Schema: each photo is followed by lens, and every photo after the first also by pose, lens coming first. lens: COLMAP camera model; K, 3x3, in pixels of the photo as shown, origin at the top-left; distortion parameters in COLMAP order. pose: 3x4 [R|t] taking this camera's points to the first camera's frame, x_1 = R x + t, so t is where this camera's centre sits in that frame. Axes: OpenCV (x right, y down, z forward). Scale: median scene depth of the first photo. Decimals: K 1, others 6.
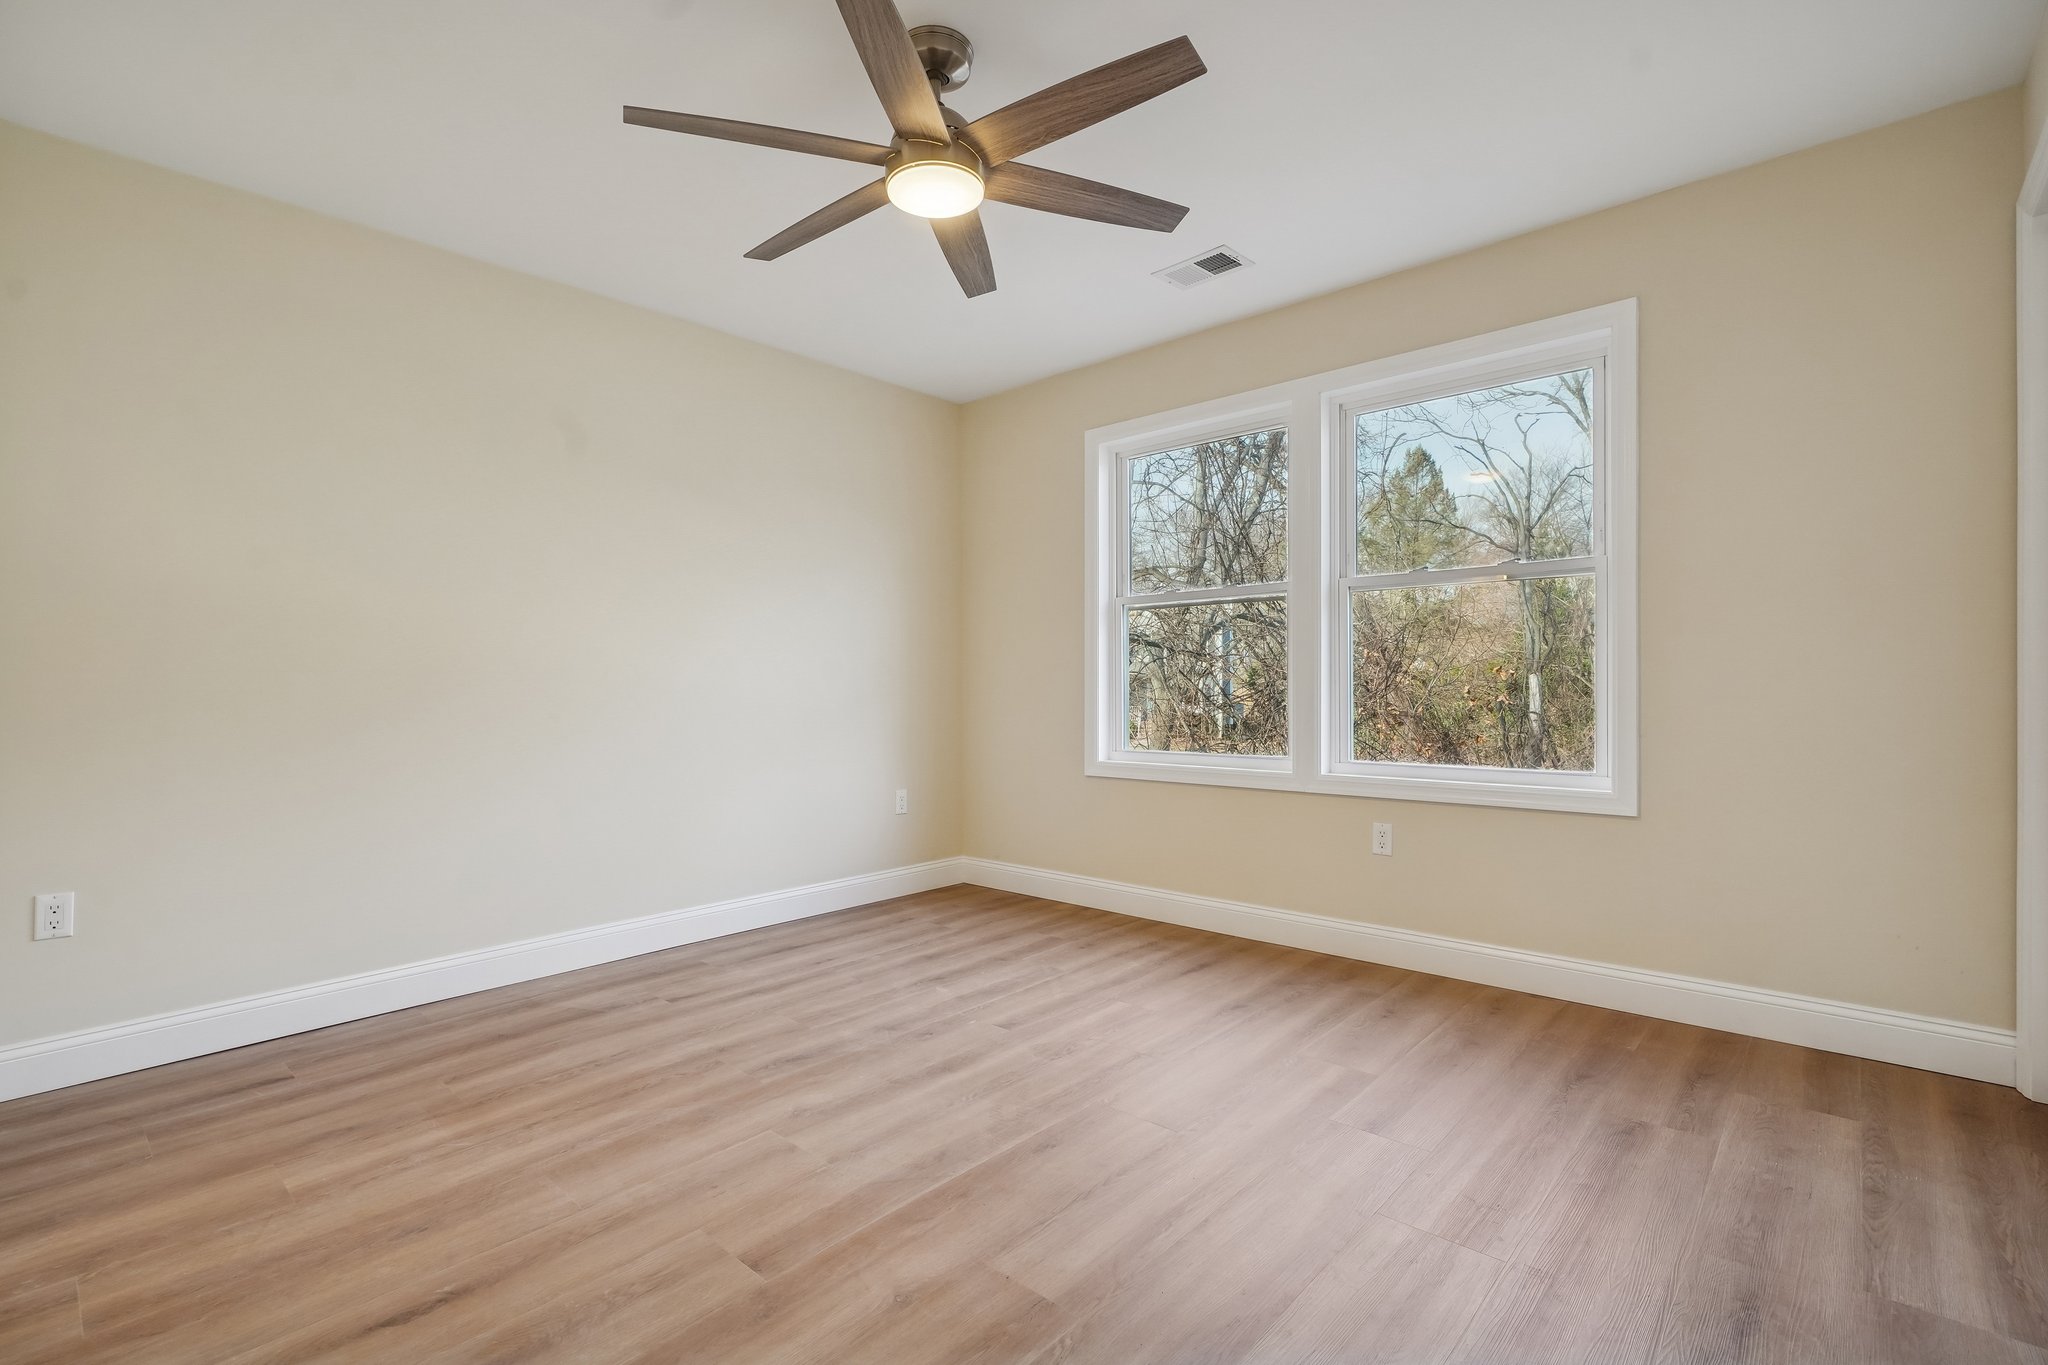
lens RADIAL K [[940.0, 0, 1024.0], [0, 940.0, 682.5], [0, 0, 1]] dist [-0.003379, -0.000423]
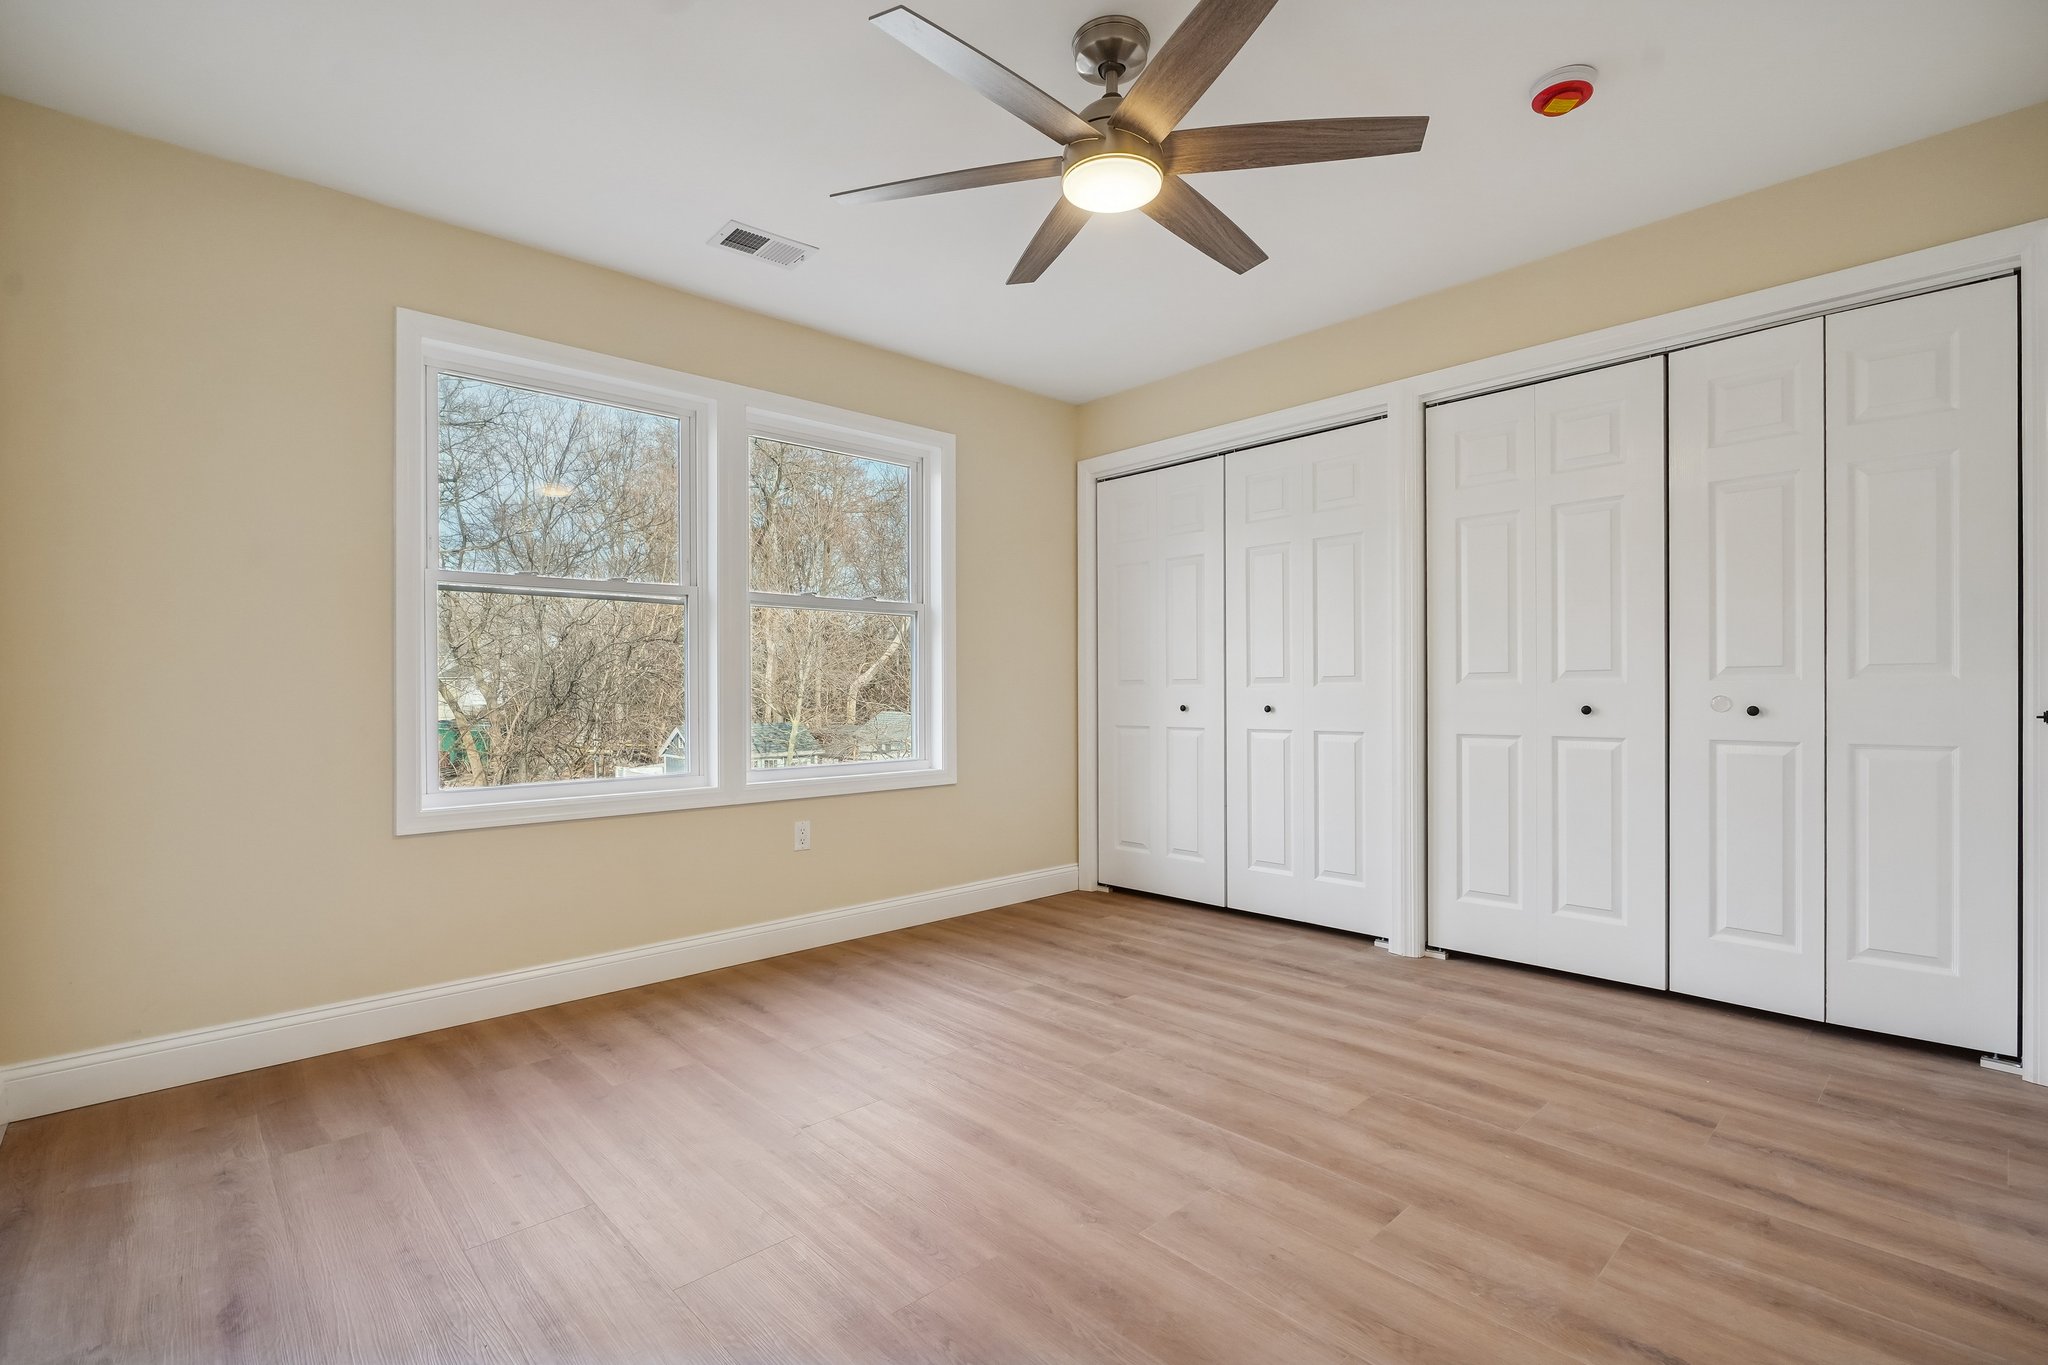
lens RADIAL K [[940.0, 0, 1024.0], [0, 940.0, 682.5], [0, 0, 1]] dist [-0.003379, -0.000423]
pose [[0.074172, 0.019169, 0.997061, -0.824914], [0.007571, 0.999776, -0.019784, 0.014465], [-0.997217, 0.009016, 0.074010, 0.782237]]
